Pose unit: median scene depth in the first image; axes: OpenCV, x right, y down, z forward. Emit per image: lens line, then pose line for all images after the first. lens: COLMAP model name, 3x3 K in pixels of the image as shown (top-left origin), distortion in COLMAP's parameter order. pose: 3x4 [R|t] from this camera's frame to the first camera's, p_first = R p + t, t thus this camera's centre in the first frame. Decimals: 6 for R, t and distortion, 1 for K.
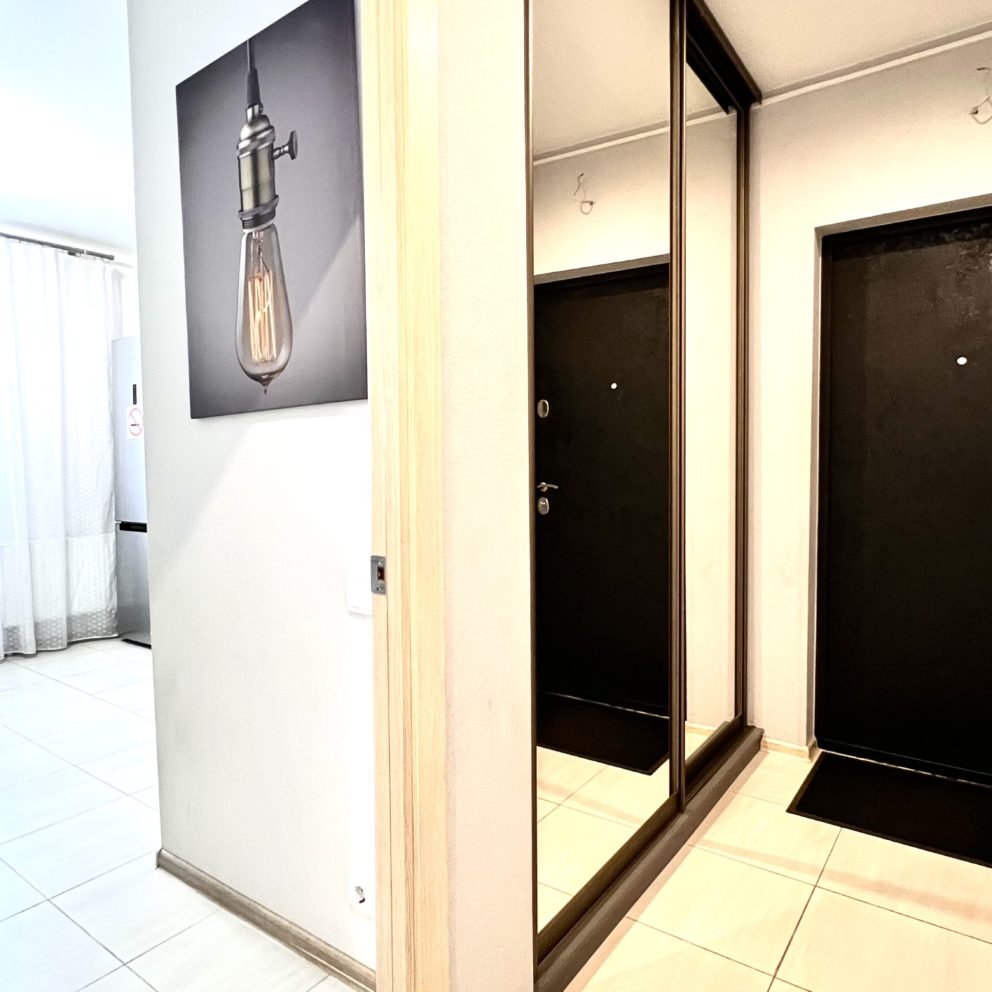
lens RADIAL K [[702.5, 0, 506.5], [0, 702.5, 496.2], [0, 0, 1]] dist [0.002448, -0.002058]
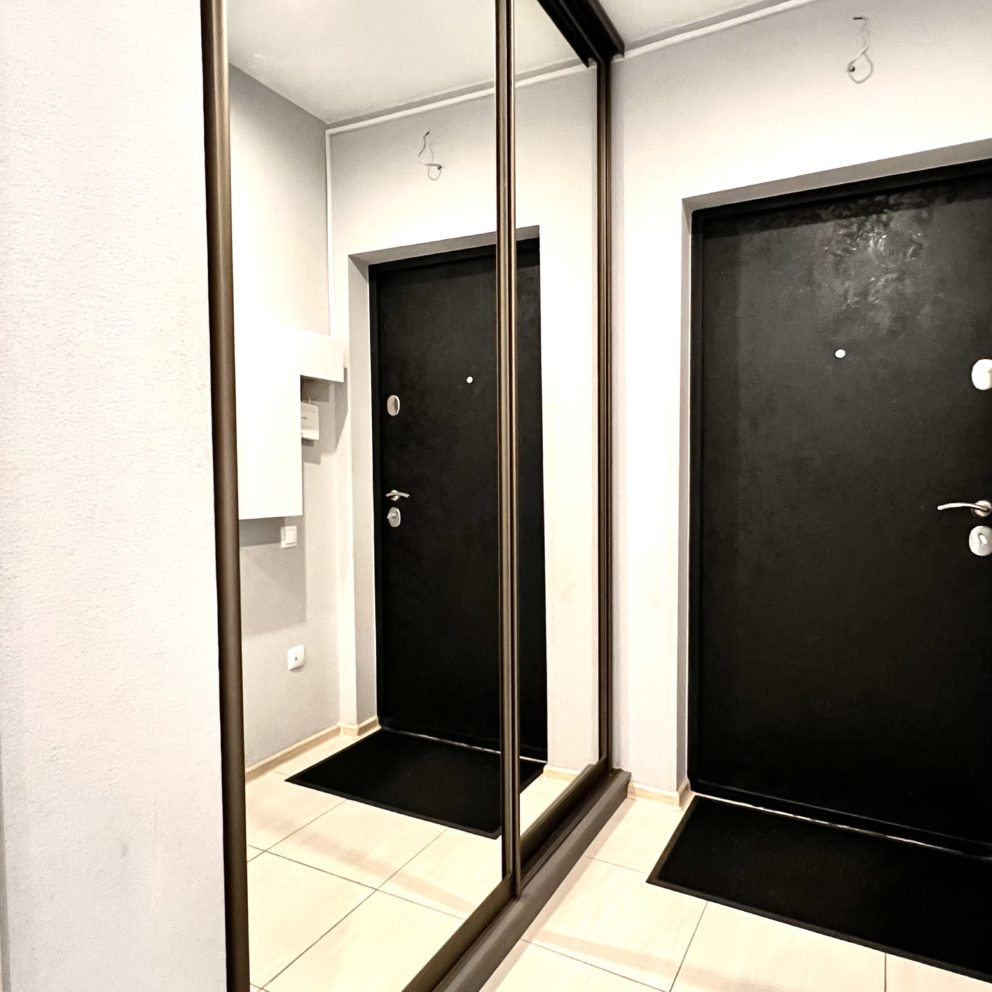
lens RADIAL K [[710.1, 0, 498.1], [0, 710.1, 501.5], [0, 0, 1]] dist [-0.002980, -0.002082]
pose [[0.993146, -0.003678, 0.116819, 0.103552], [0.003966, 0.999990, -0.002233, -0.004450], [-0.116810, 0.002681, 0.993151, 0.147387]]
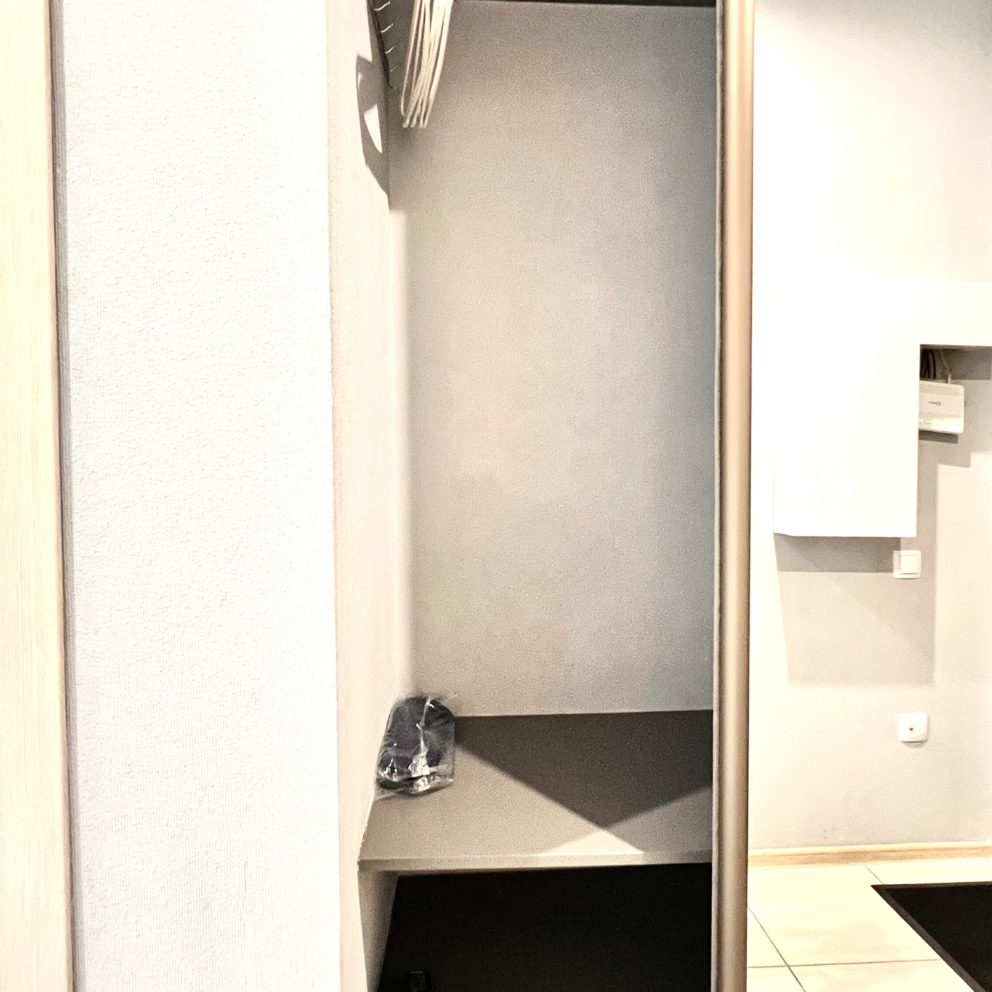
lens RADIAL K [[710.1, 0, 498.1], [0, 710.1, 501.5], [0, 0, 1]] dist [-0.002980, -0.002082]
pose [[0.616172, 0.035022, -0.786832, 0.200892], [-0.040722, 0.999091, 0.012580, -0.012351], [0.786558, 0.024290, 0.617038, 0.301349]]
